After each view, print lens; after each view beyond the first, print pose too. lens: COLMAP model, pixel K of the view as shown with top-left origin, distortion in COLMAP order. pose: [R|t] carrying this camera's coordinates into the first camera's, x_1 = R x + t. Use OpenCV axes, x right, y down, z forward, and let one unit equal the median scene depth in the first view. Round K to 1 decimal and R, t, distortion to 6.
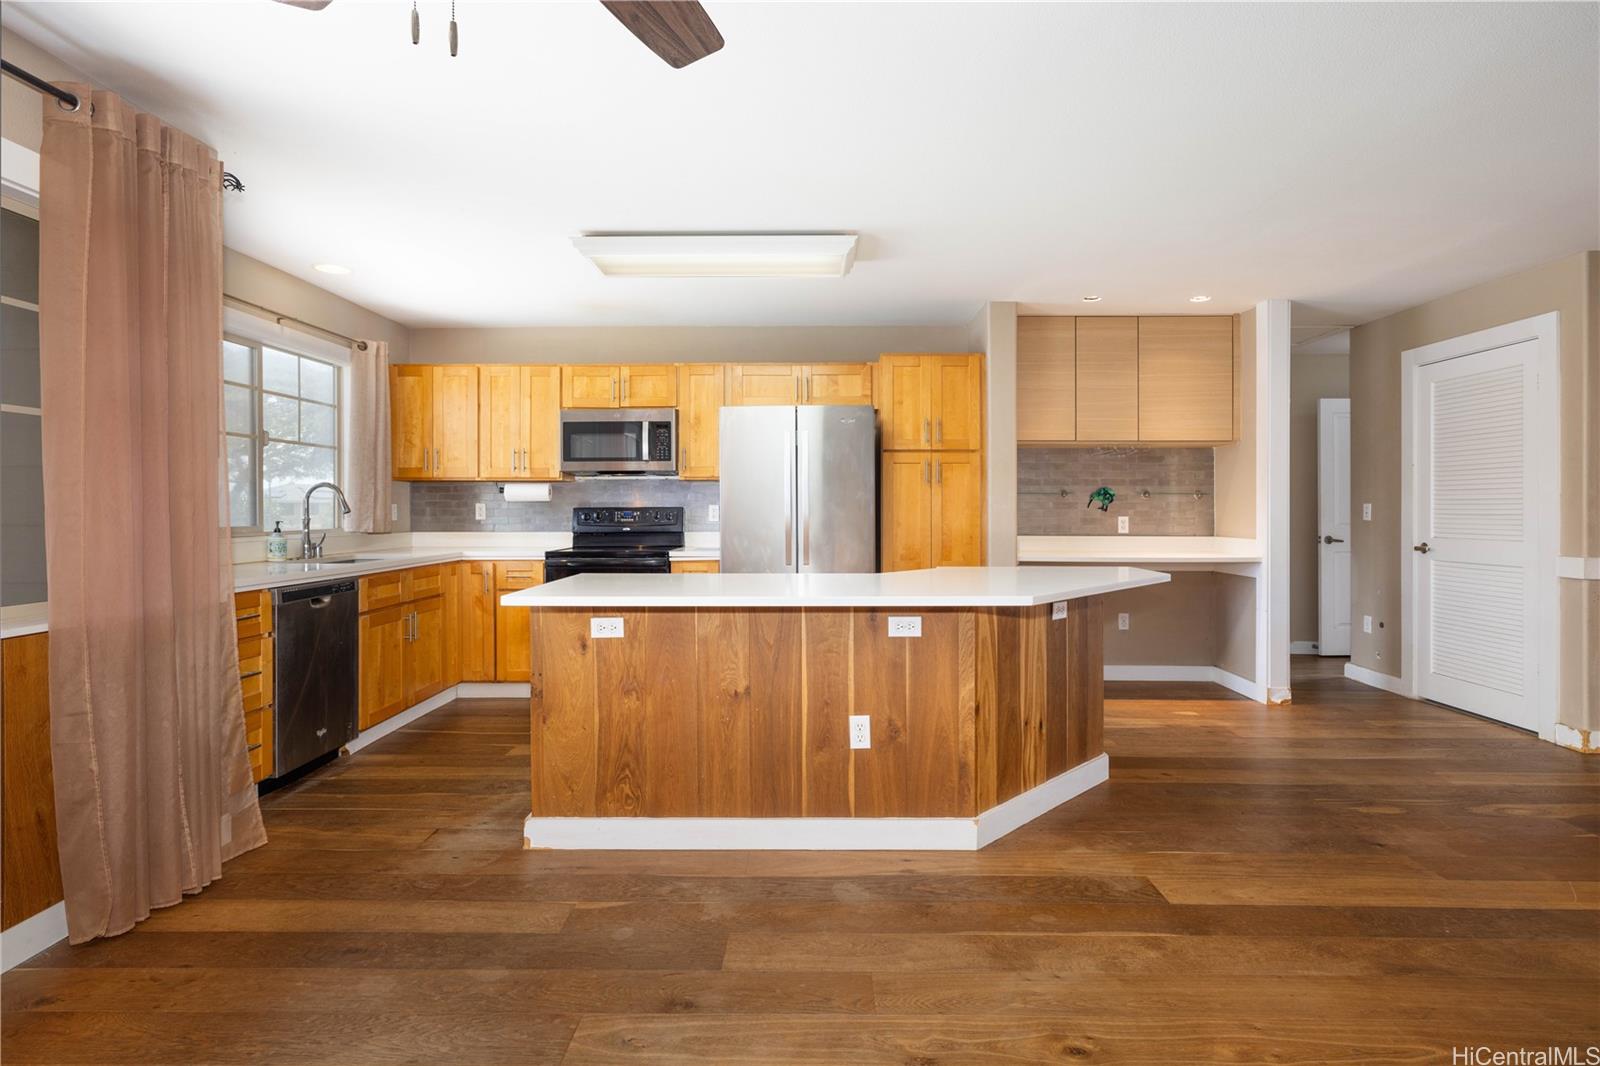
lens RADIAL K [[818.9, 0, 763.6], [0, 818.9, 516.2], [0, 0, 1]] dist [0.000196, -0.000164]
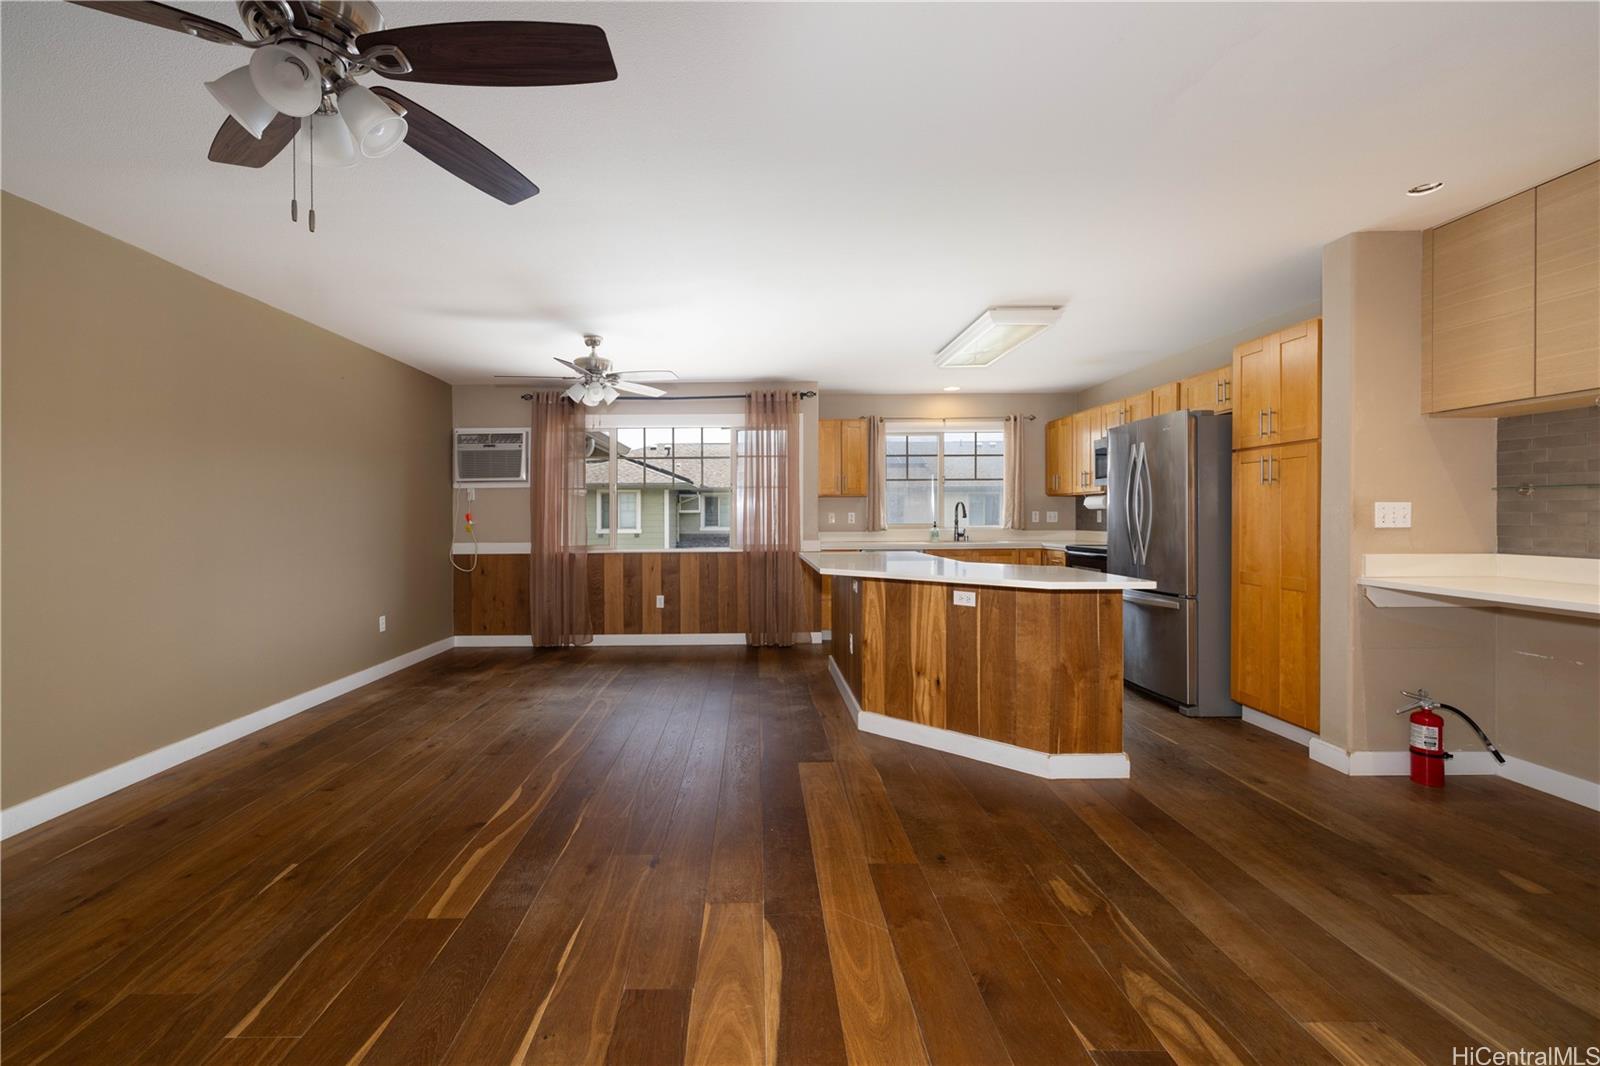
lens RADIAL K [[703.2, 0, 758.7], [0, 703.2, 523.9], [0, 0, 1]] dist [0.002082, 0.000491]
pose [[0.015277, 0.009894, -0.999834, 0.933660], [-0.004827, 0.999940, 0.009821, -0.002810], [0.999872, 0.004677, 0.015324, 0.452335]]
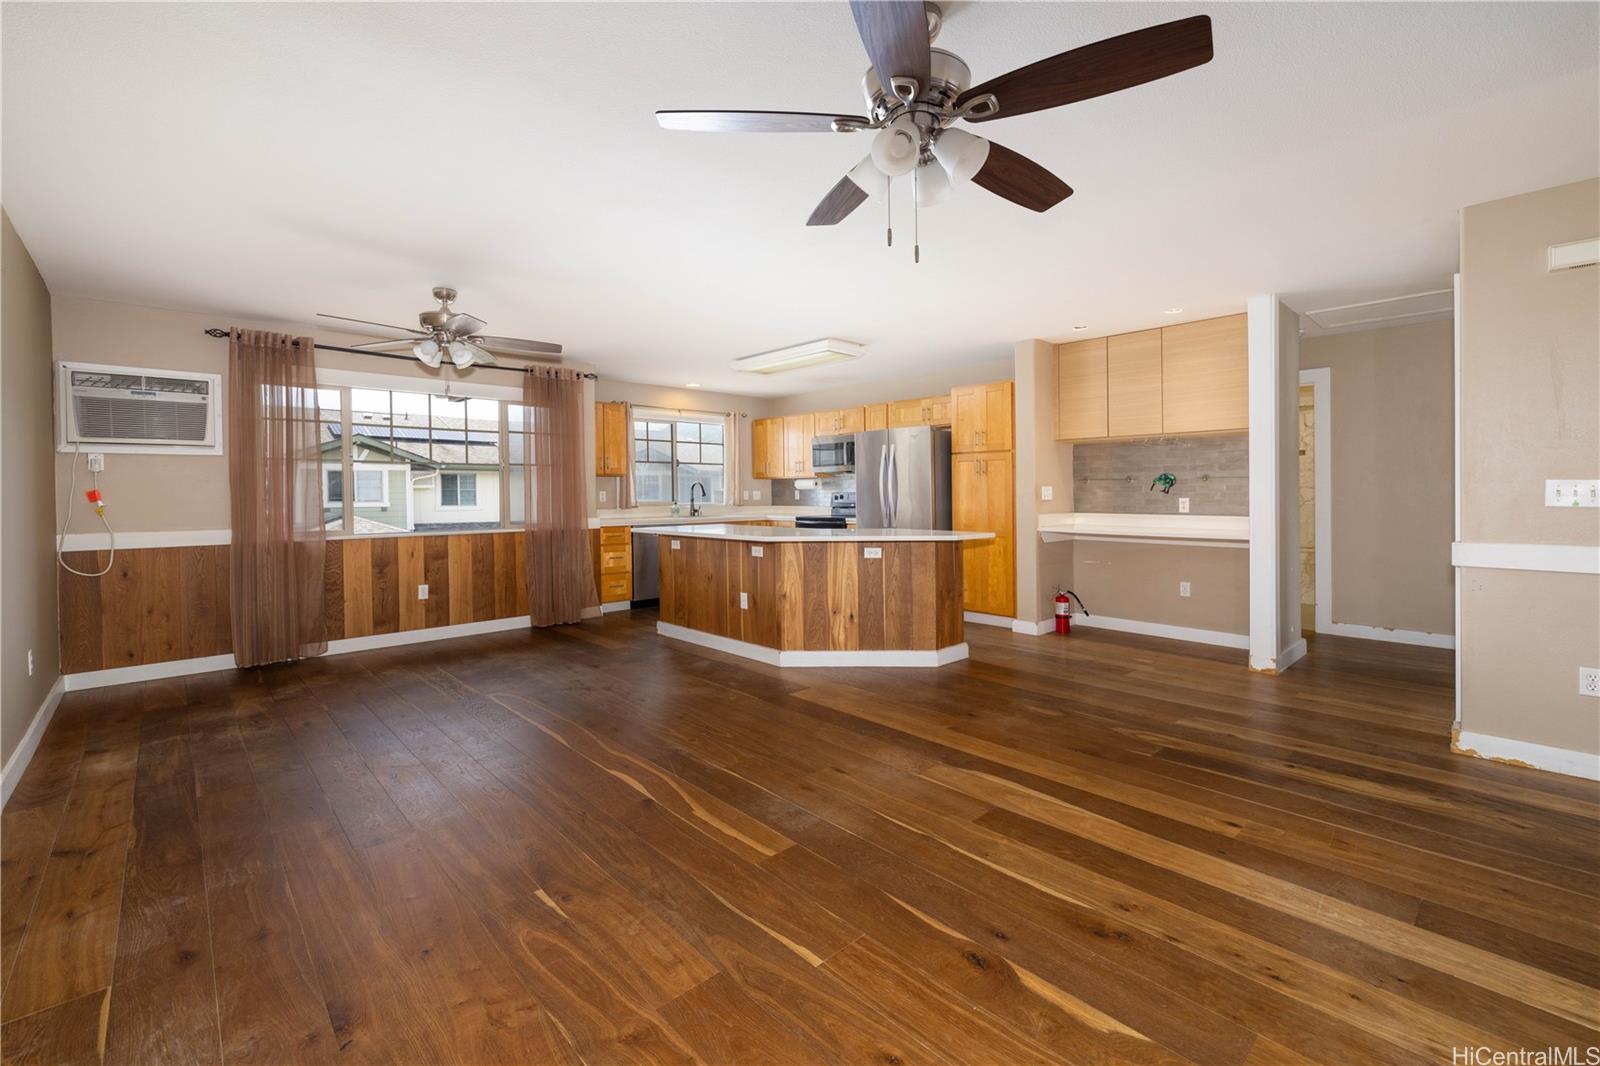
lens RADIAL K [[678.7, 0, 801.6], [0, 678.7, 502.5], [0, 0, 1]] dist [-0.001069, 0.000100]
pose [[0.695918, 0.005522, -0.718100, 0.842597], [-0.001913, 0.999981, 0.005837, 0.002389], [0.718118, -0.002688, 0.695916, -0.052943]]
